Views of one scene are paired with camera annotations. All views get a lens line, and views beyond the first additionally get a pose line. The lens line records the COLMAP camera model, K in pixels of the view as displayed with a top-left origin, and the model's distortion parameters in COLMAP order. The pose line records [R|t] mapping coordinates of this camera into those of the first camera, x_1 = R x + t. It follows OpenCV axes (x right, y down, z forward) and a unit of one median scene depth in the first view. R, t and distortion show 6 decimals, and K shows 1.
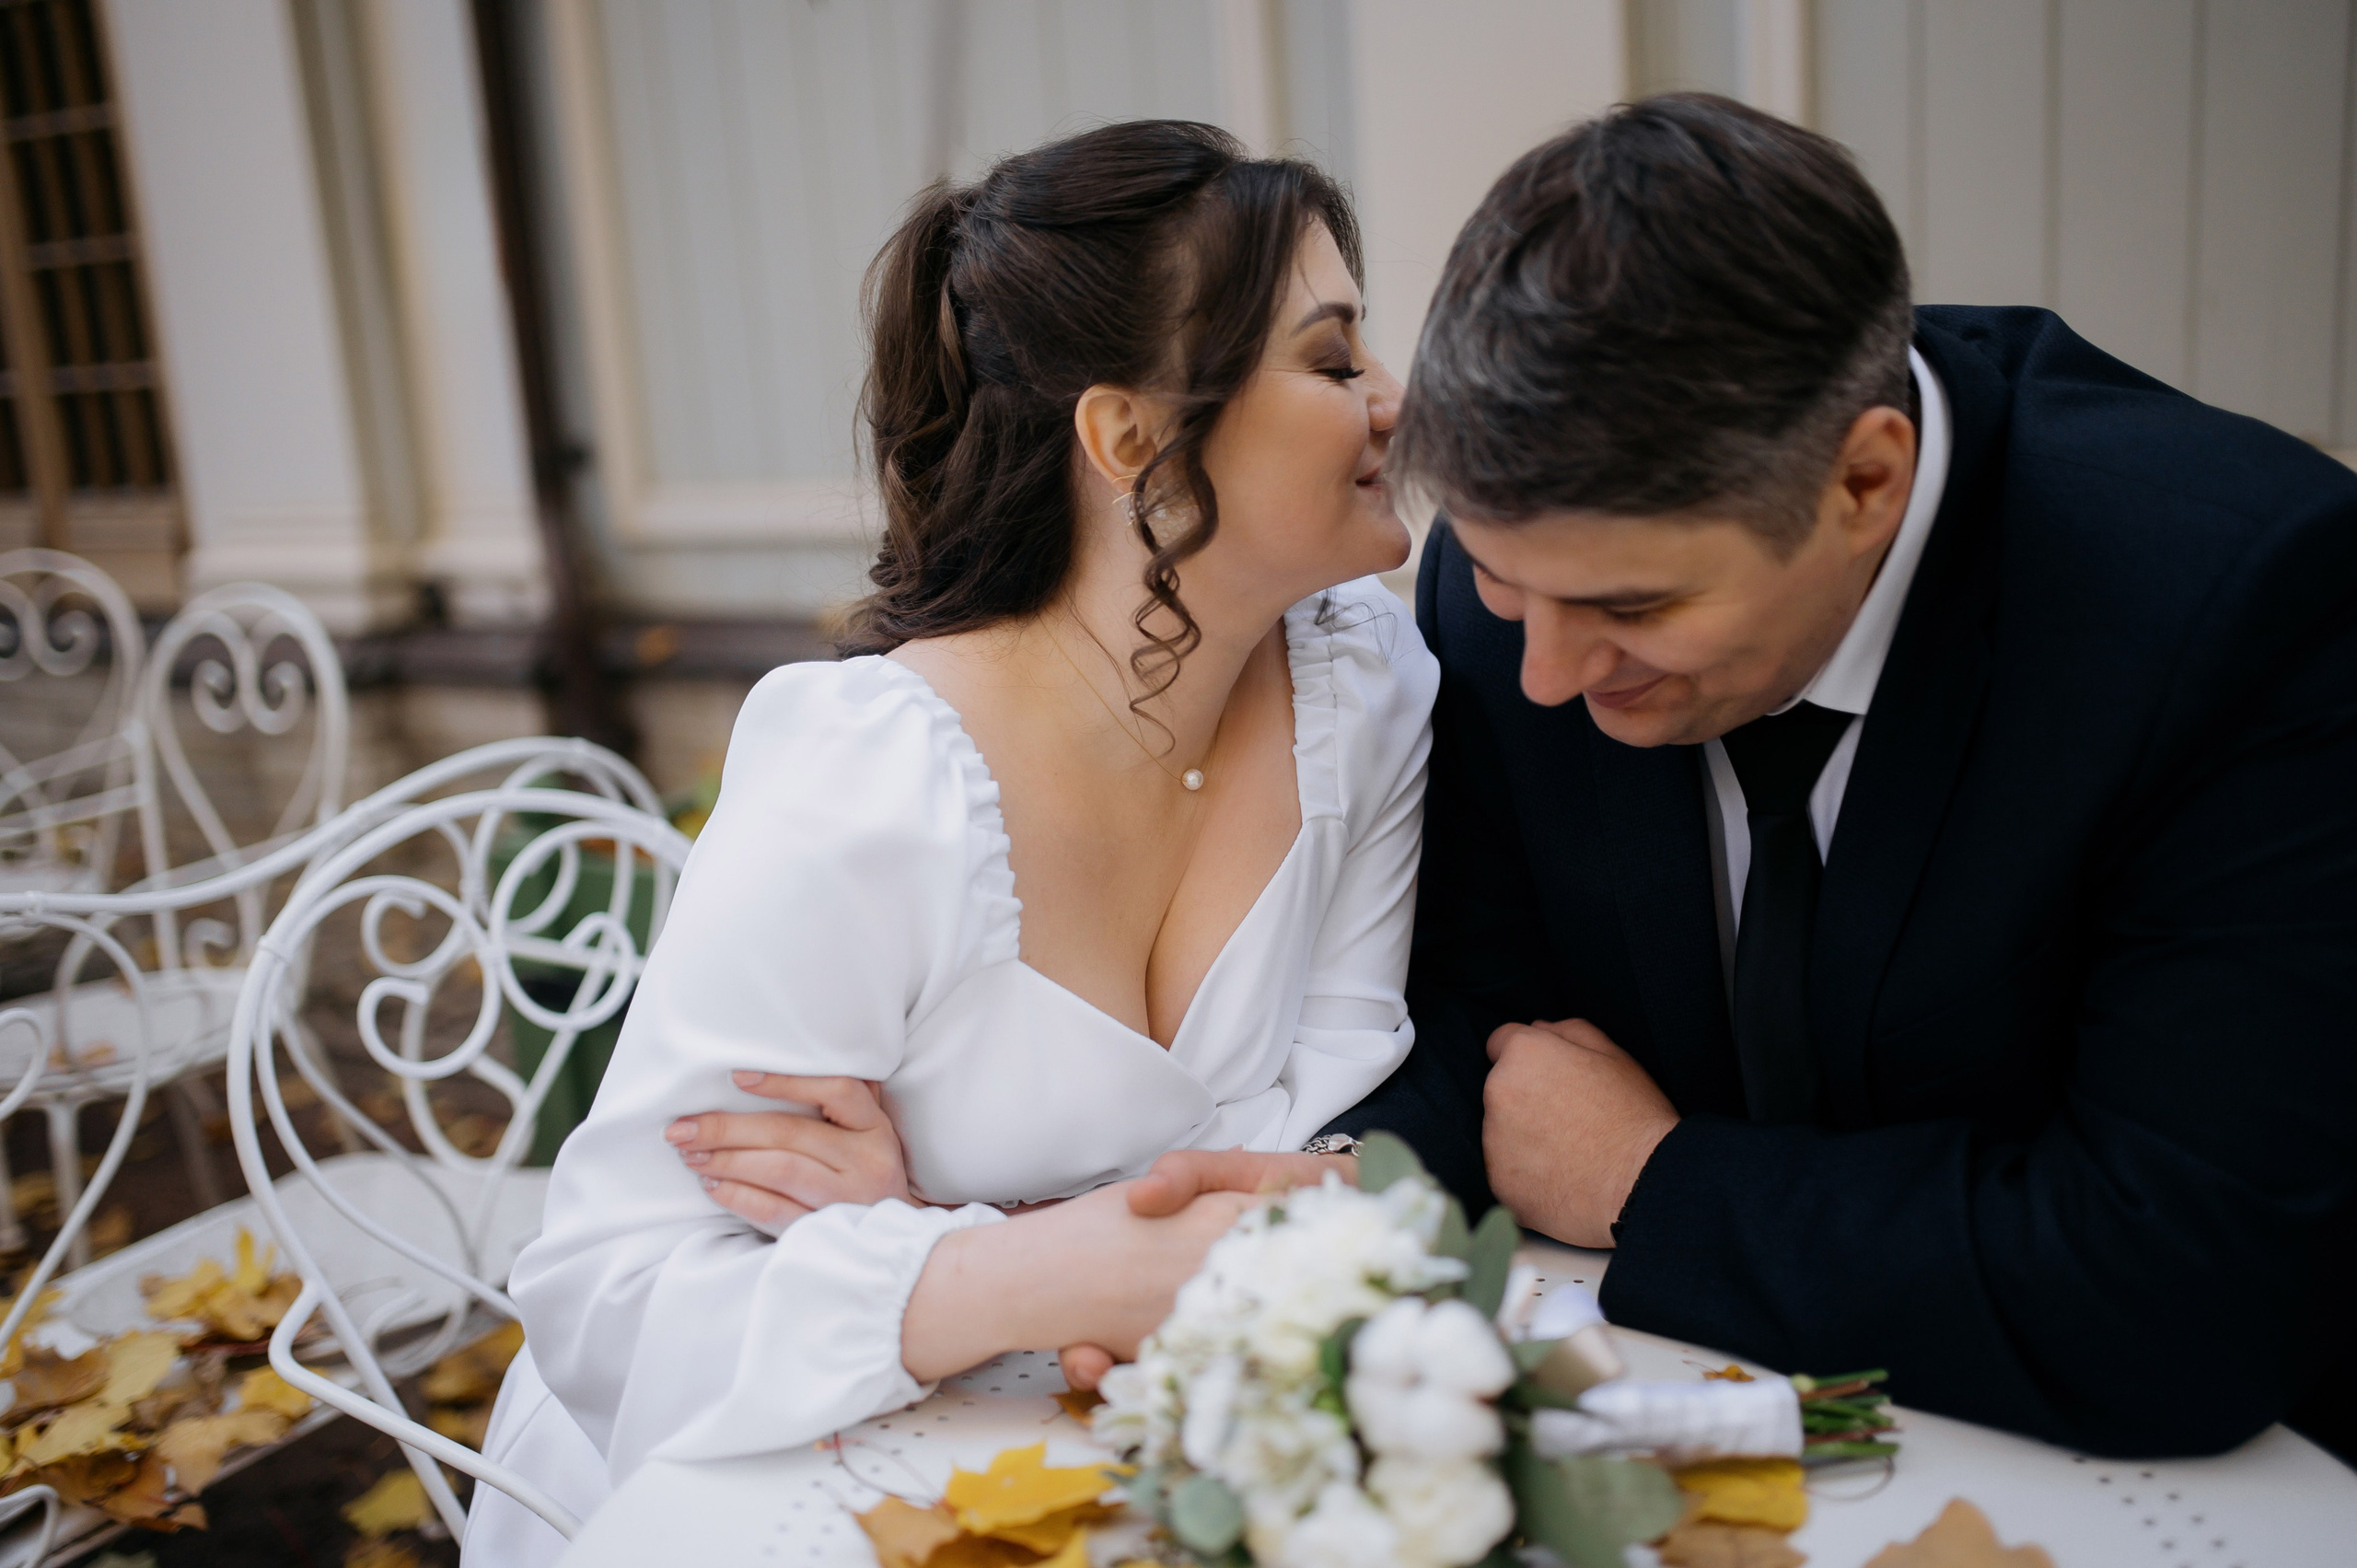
lens RADIAL K [[2301.2, 0, 1179.0], [0, 2301.2, 854.6], [0, 0, 1]] dist [-0.072976, 0.101813]
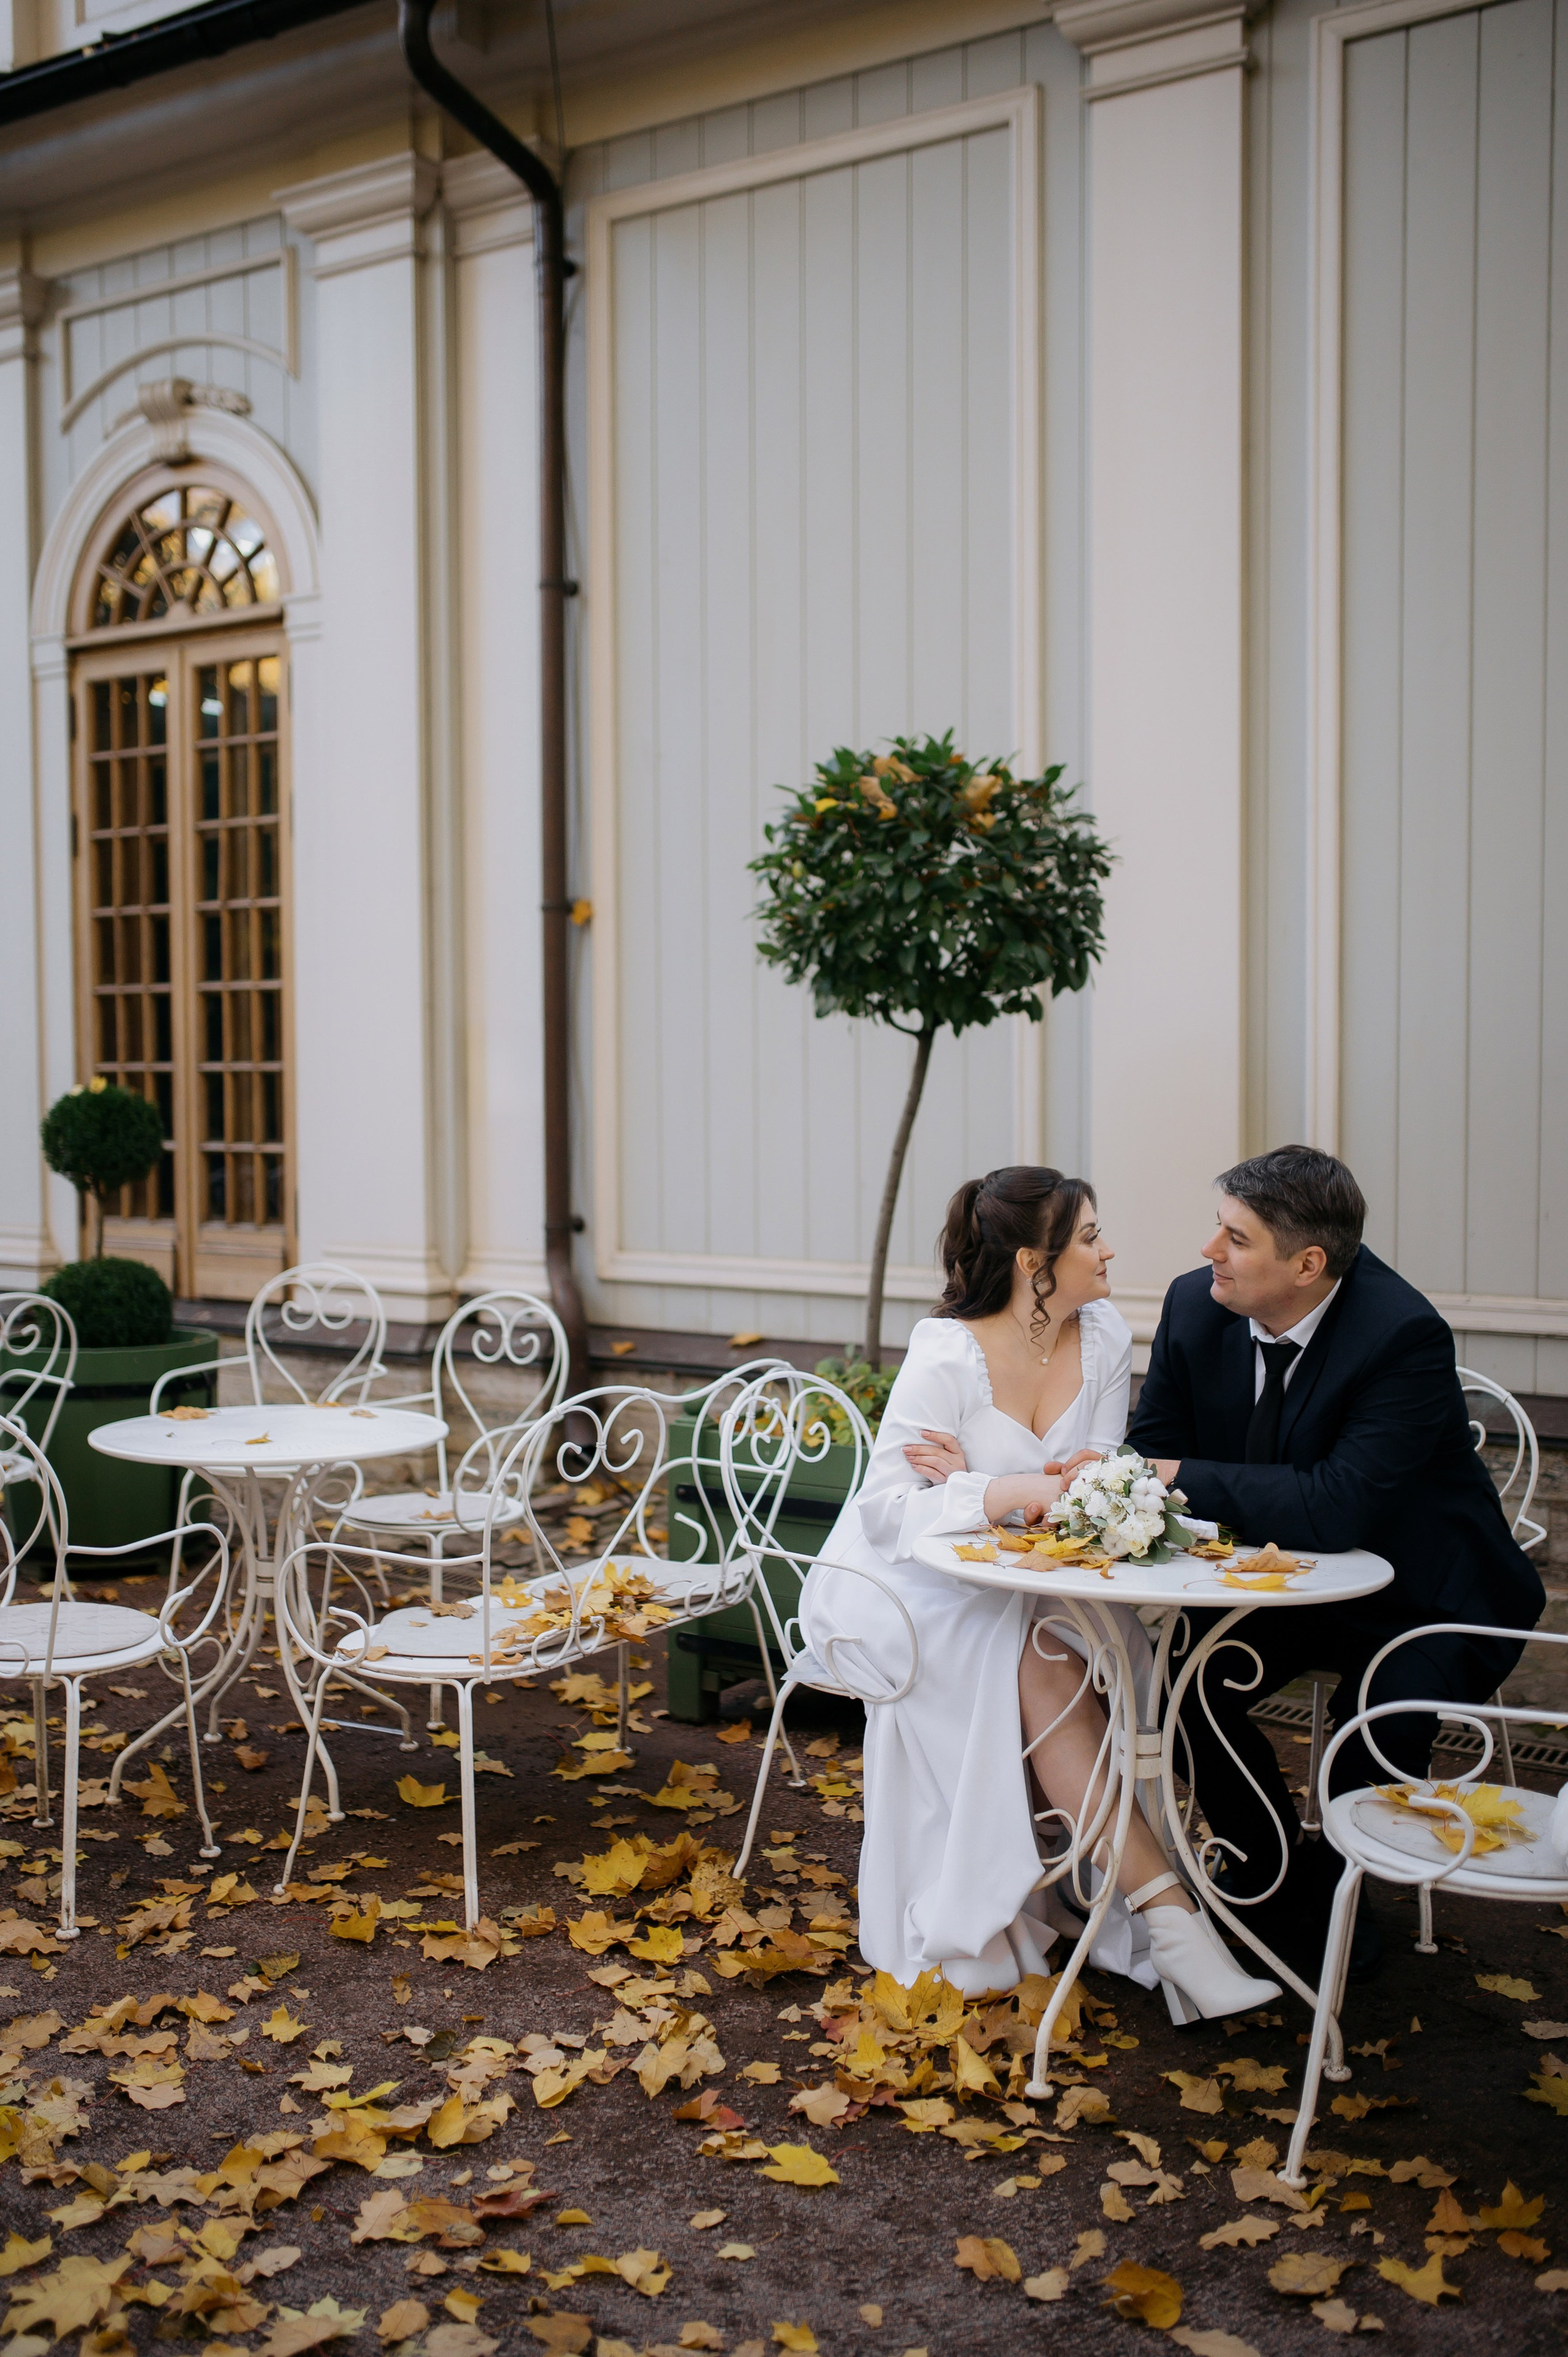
lens RADIAL K [[2301.1, 0, 814.2], [0, 2301.1, 1188.8], [0, 0, 1]] dist [-0.072976, 0.101813]
pose [[0.997163, 0.072942, -0.018612, -0.377161], [-0.075183, 0.977438, -0.197388, 0.503490], [0.003794, 0.198227, 0.980149, -2.835363]]
